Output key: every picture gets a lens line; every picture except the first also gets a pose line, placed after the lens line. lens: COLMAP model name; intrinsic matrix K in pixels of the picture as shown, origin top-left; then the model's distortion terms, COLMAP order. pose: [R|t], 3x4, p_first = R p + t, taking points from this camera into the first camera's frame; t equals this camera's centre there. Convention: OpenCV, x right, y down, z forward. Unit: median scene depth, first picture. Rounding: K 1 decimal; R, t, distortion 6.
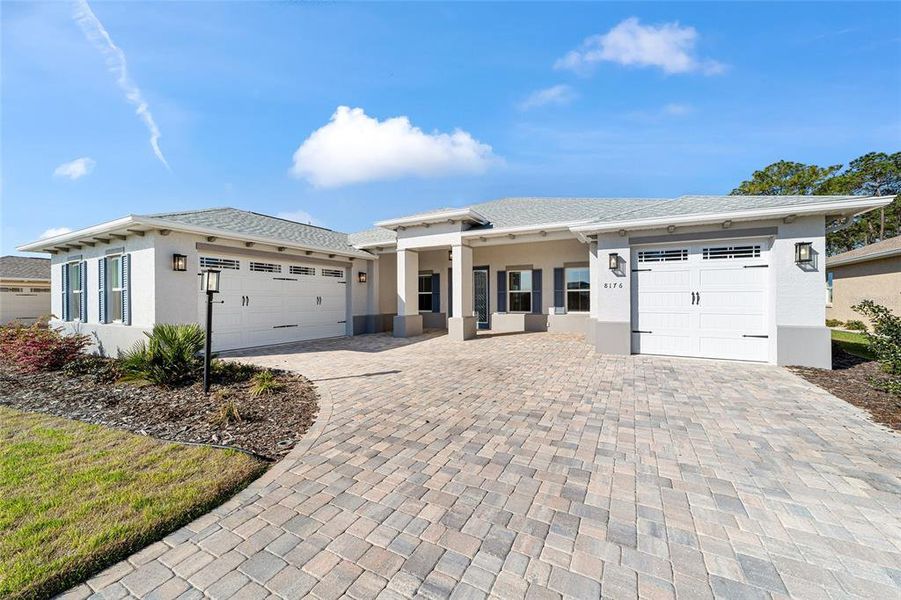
lens RADIAL K [[343.6, 0, 448.4], [0, 343.6, 301.1], [0, 0, 1]] dist [-0.012077, 0.005677]
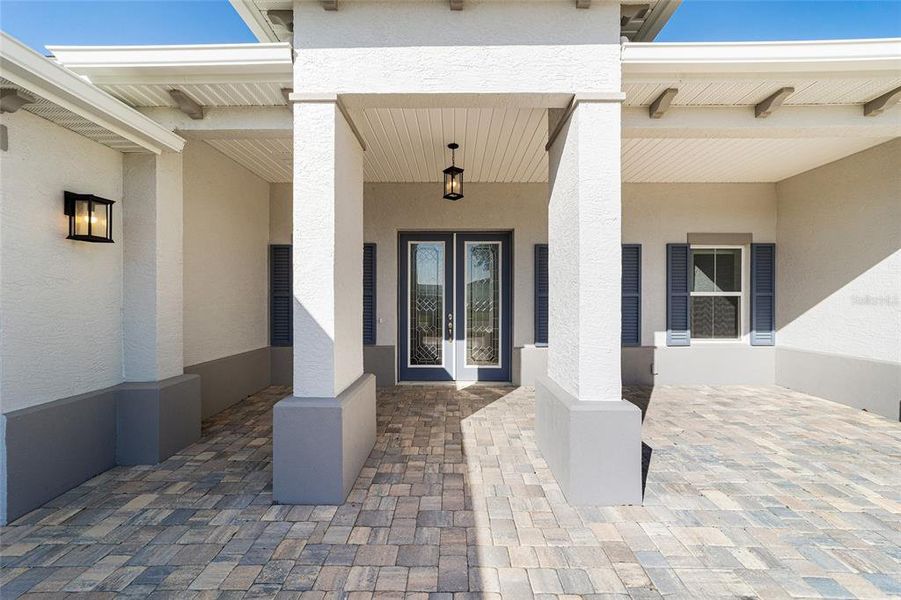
lens RADIAL K [[343.6, 0, 448.4], [0, 343.6, 301.1], [0, 0, 1]] dist [-0.012077, 0.005677]
pose [[0.886434, 0.006514, 0.462809, -0.181923], [-0.005840, 0.999979, -0.002888, -0.021522], [-0.462818, -0.000143, 0.886453, 0.860737]]
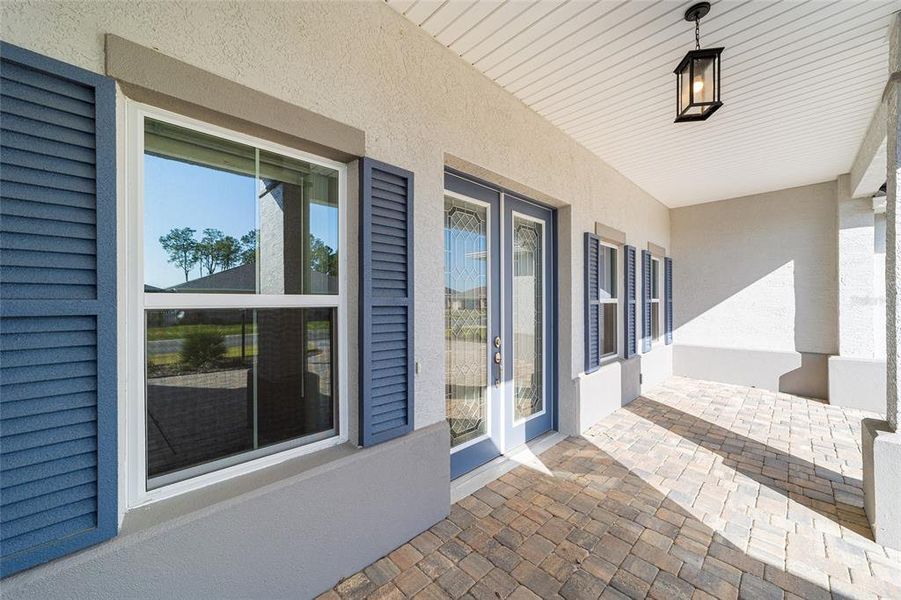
lens RADIAL K [[343.6, 0, 448.4], [0, 343.6, 301.1], [0, 0, 1]] dist [-0.012077, 0.005677]
pose [[0.295536, 0.008724, 0.955292, -0.228399], [0.004884, 0.999931, -0.010643, -0.031243], [-0.955319, 0.007811, 0.295473, 1.303216]]
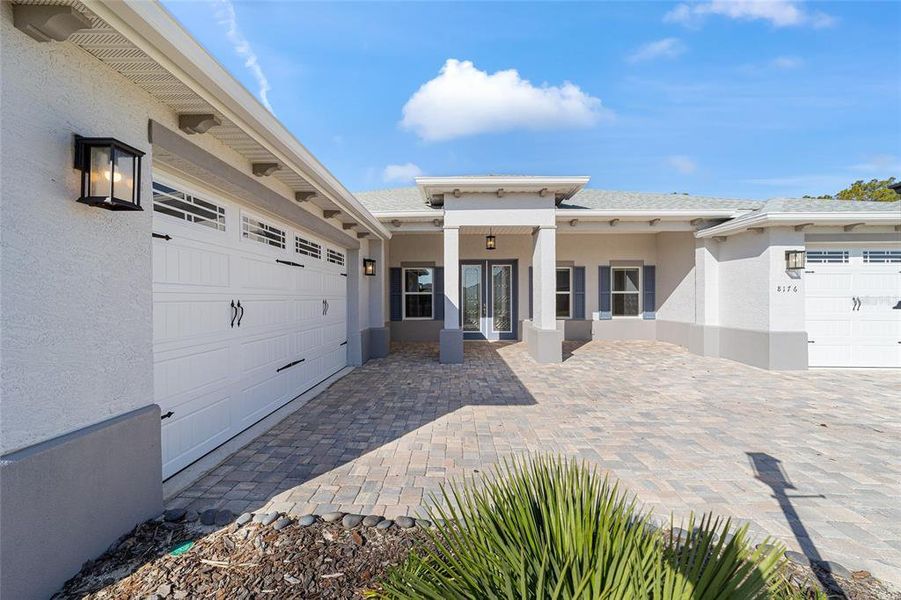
lens RADIAL K [[343.6, 0, 448.4], [0, 343.6, 301.1], [0, 0, 1]] dist [-0.012077, 0.005677]
pose [[0.889342, -0.002101, 0.457237, -0.492482], [0.000565, 0.999994, 0.003497, -0.014040], [-0.457242, -0.002852, 0.889338, 0.479661]]
